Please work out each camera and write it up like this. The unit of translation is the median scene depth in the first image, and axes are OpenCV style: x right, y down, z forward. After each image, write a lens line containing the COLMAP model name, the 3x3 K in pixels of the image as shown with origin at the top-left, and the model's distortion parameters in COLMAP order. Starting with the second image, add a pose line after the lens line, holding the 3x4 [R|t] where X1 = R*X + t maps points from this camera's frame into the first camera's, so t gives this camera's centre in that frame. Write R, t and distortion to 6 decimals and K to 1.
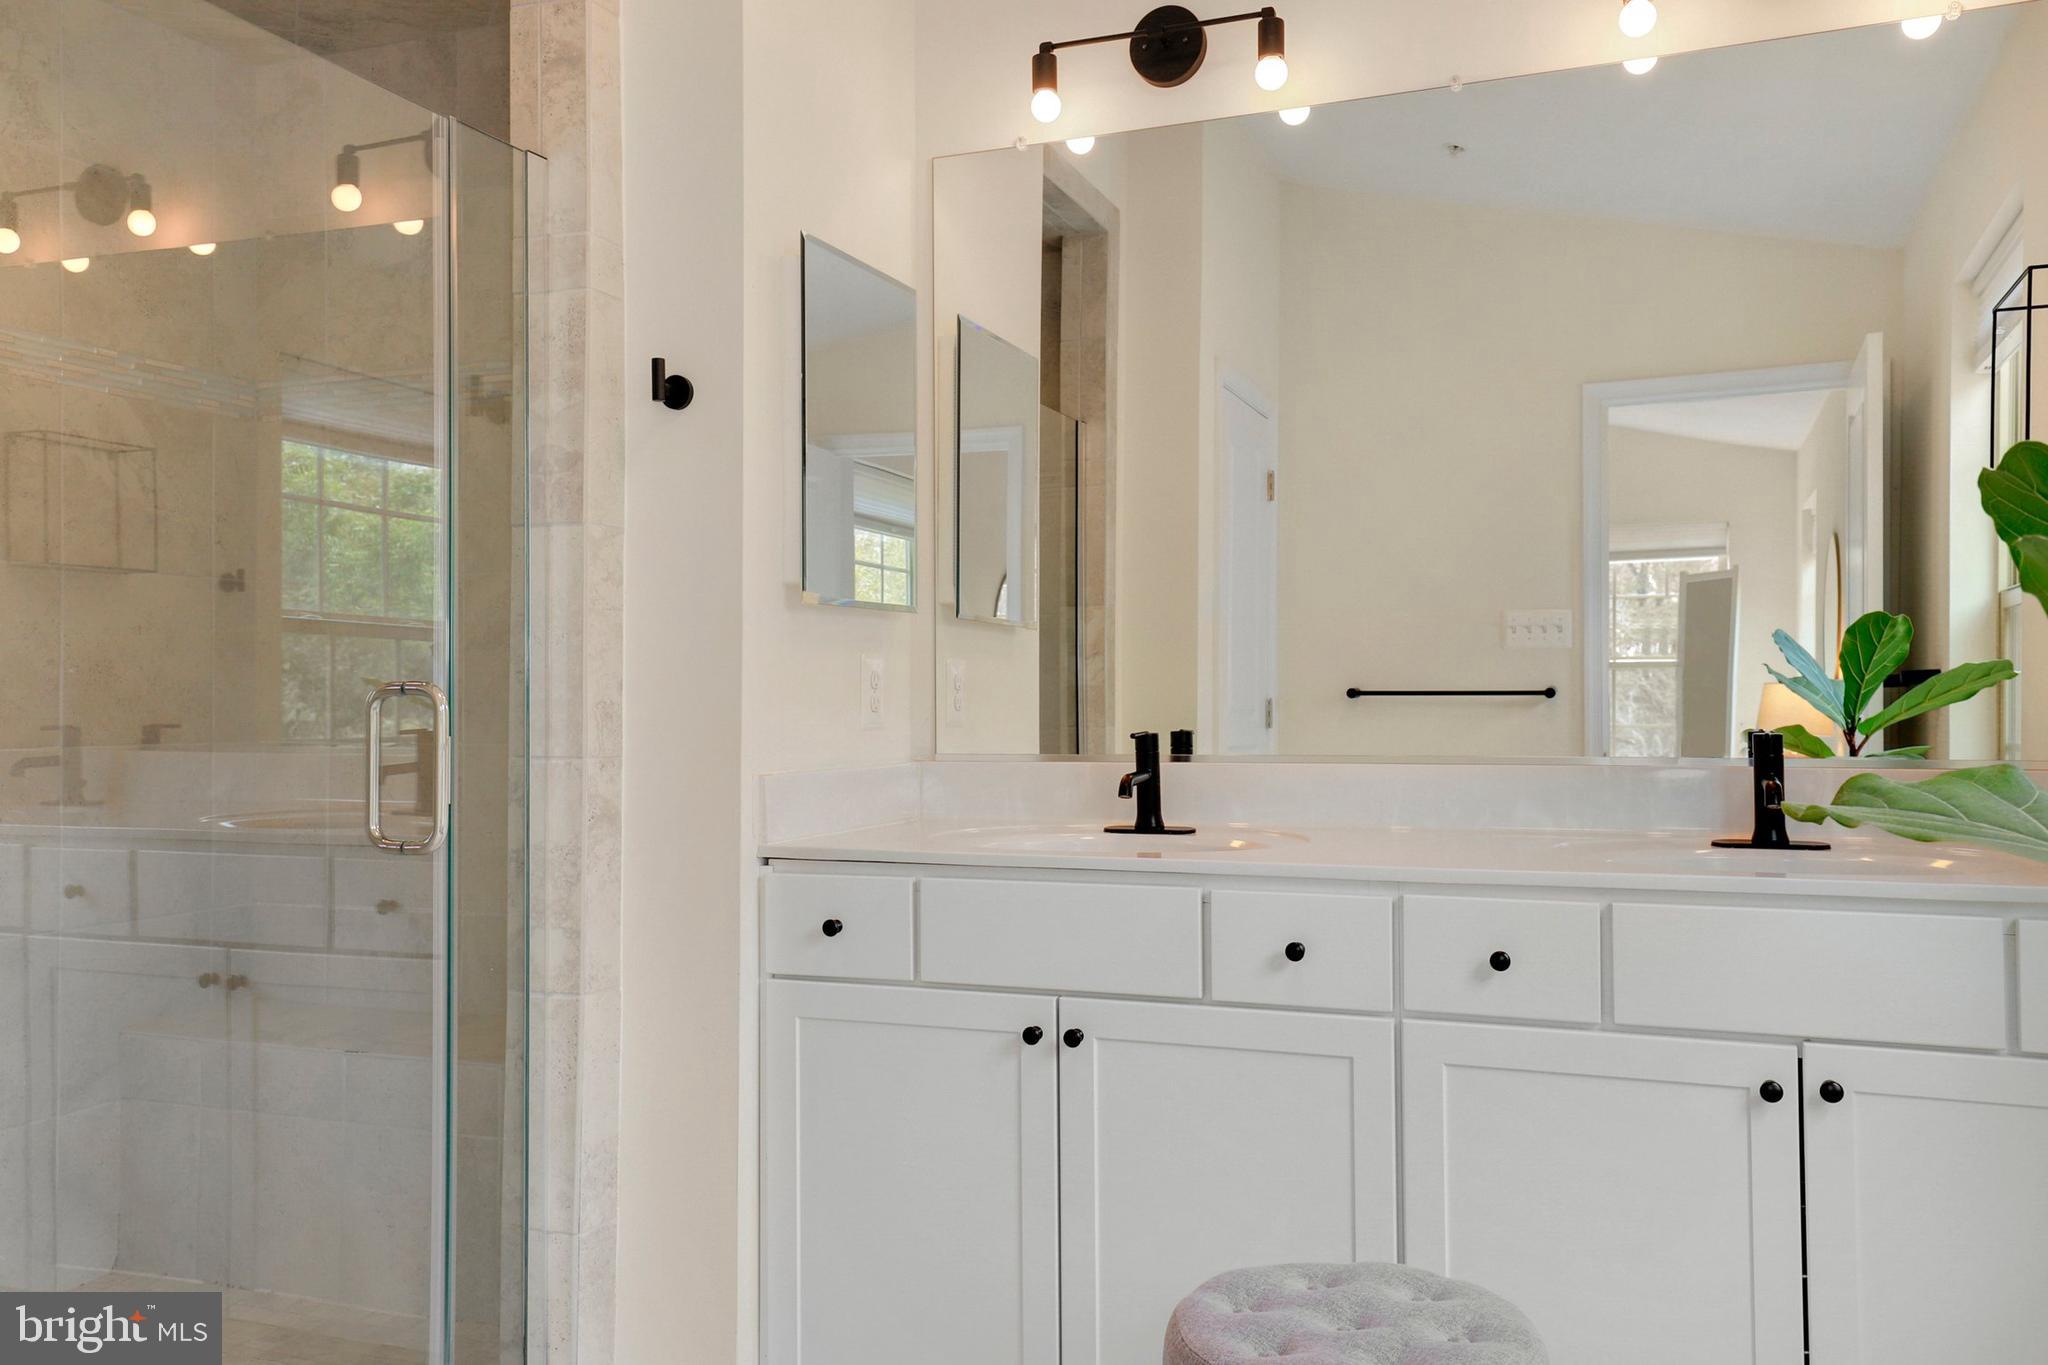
lens RADIAL K [[1661.3, 0, 1017.6], [0, 1661.3, 695.3], [0, 0, 1]] dist [0.029311, 0.015029]
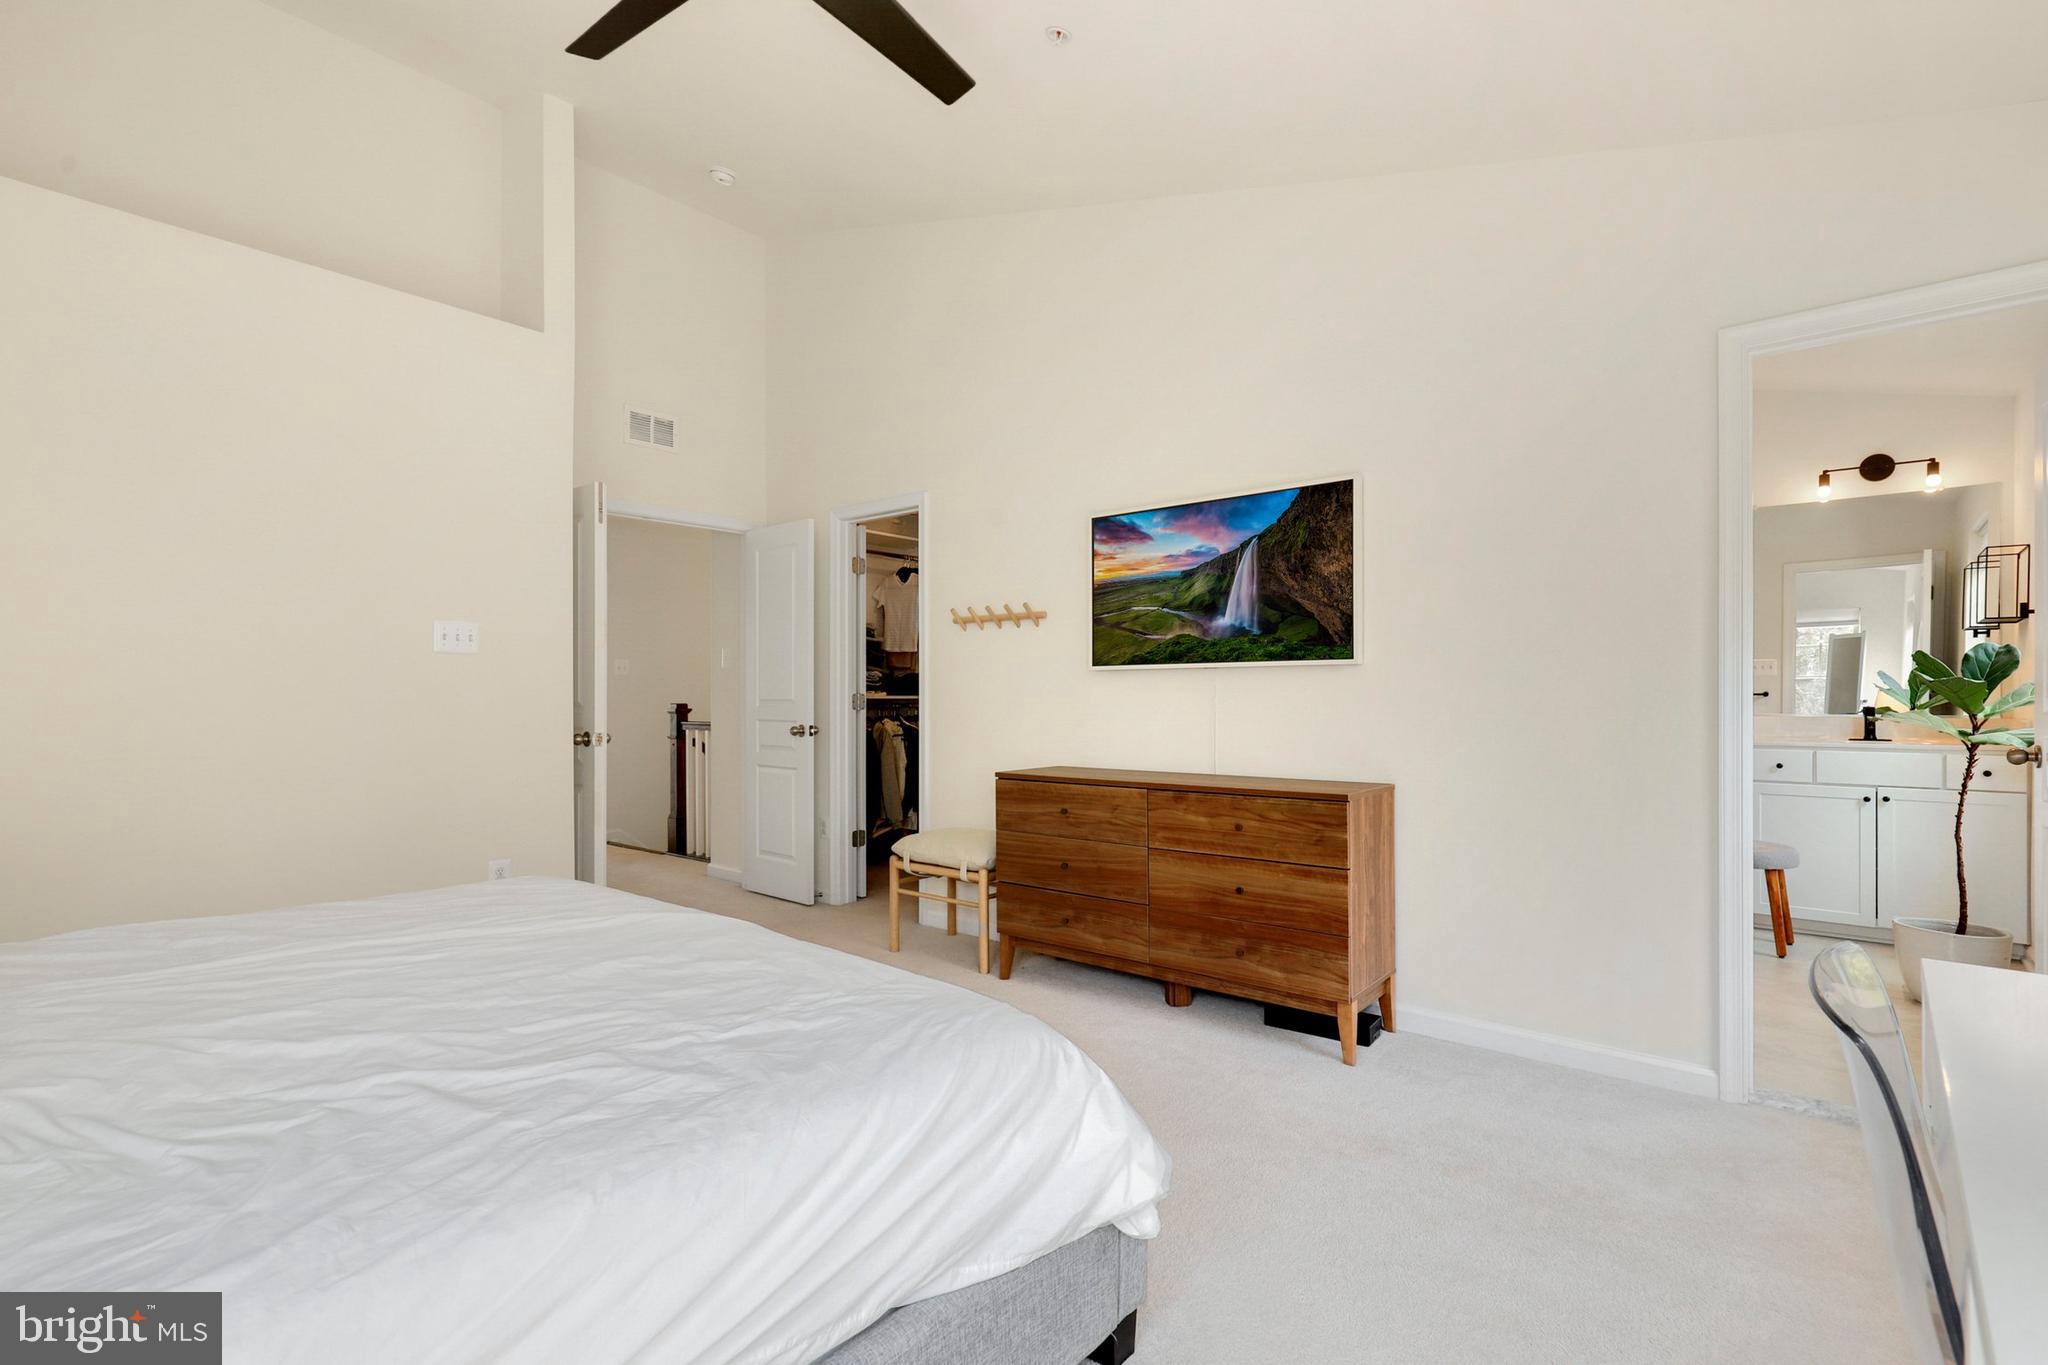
lens RADIAL K [[911.8, 0, 1033.7], [0, 911.8, 706.9], [0, 0, 1]] dist [0.003955, 0.000018]
pose [[0.944758, 0.003033, -0.327754, -0.460825], [0.000916, 0.999929, 0.011892, -0.000358], [0.327767, -0.011535, 0.944688, -1.106944]]
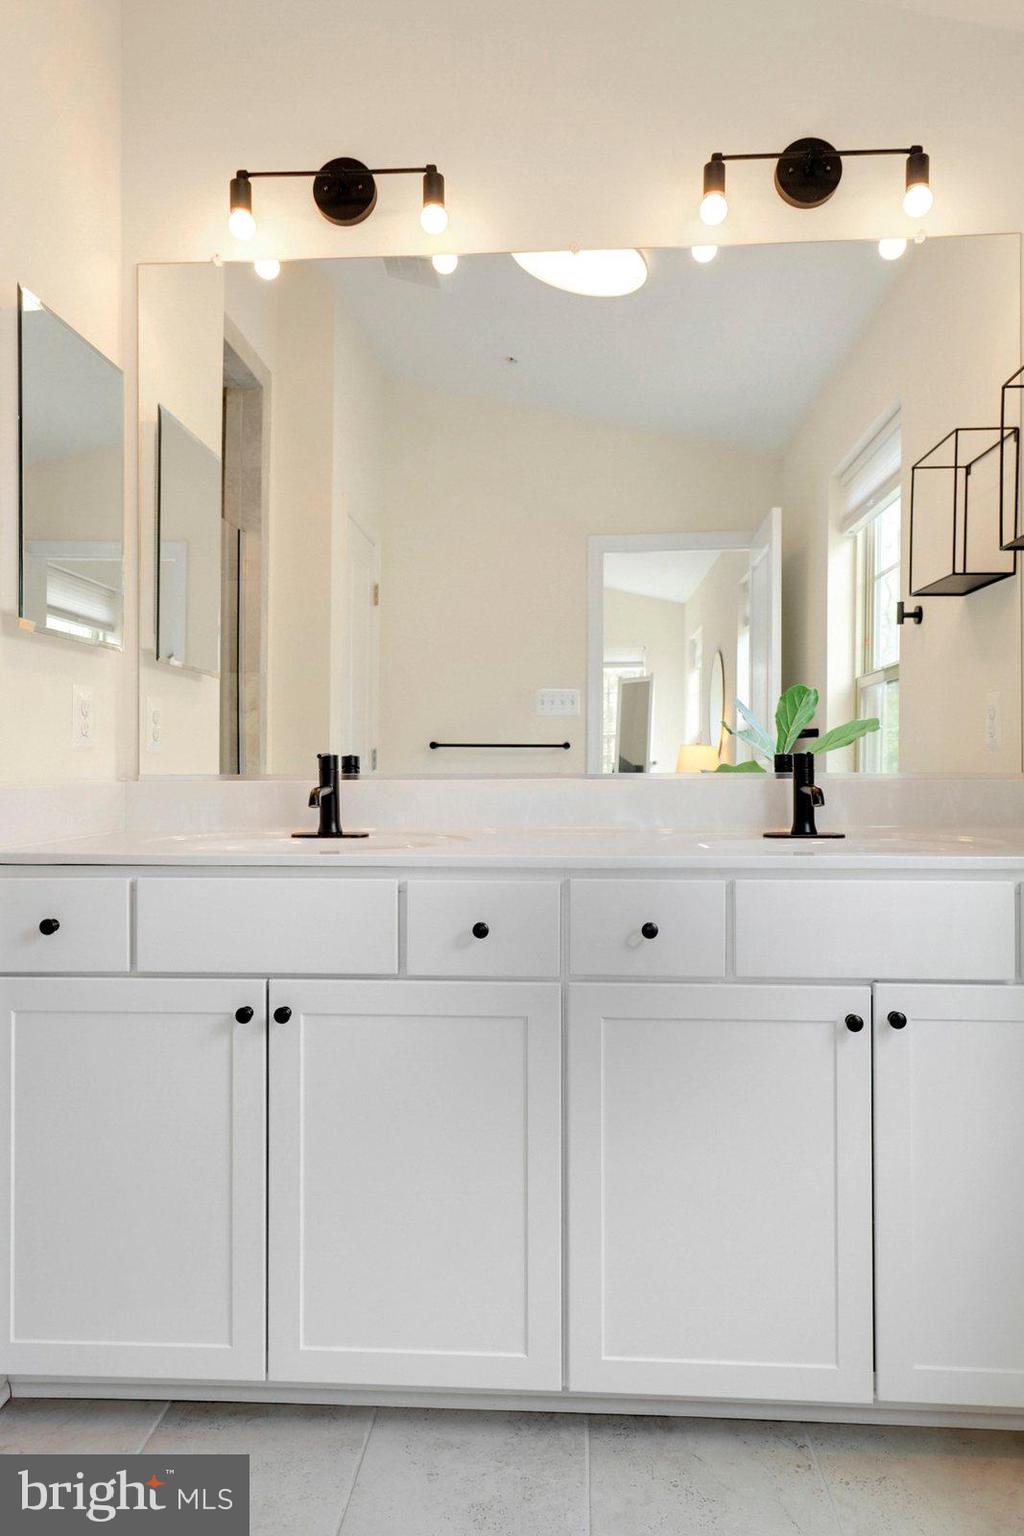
lens RADIAL K [[1088.1, 0, 506.1], [0, 1088.1, 769.1], [0, 0, 1]] dist [0.013669, 0.006671]
pose [[0.952466, 0.003605, 0.304625, -0.039160], [-0.005138, 0.999978, 0.004229, 0.028408], [-0.304603, -0.005593, 0.952463, 0.202719]]
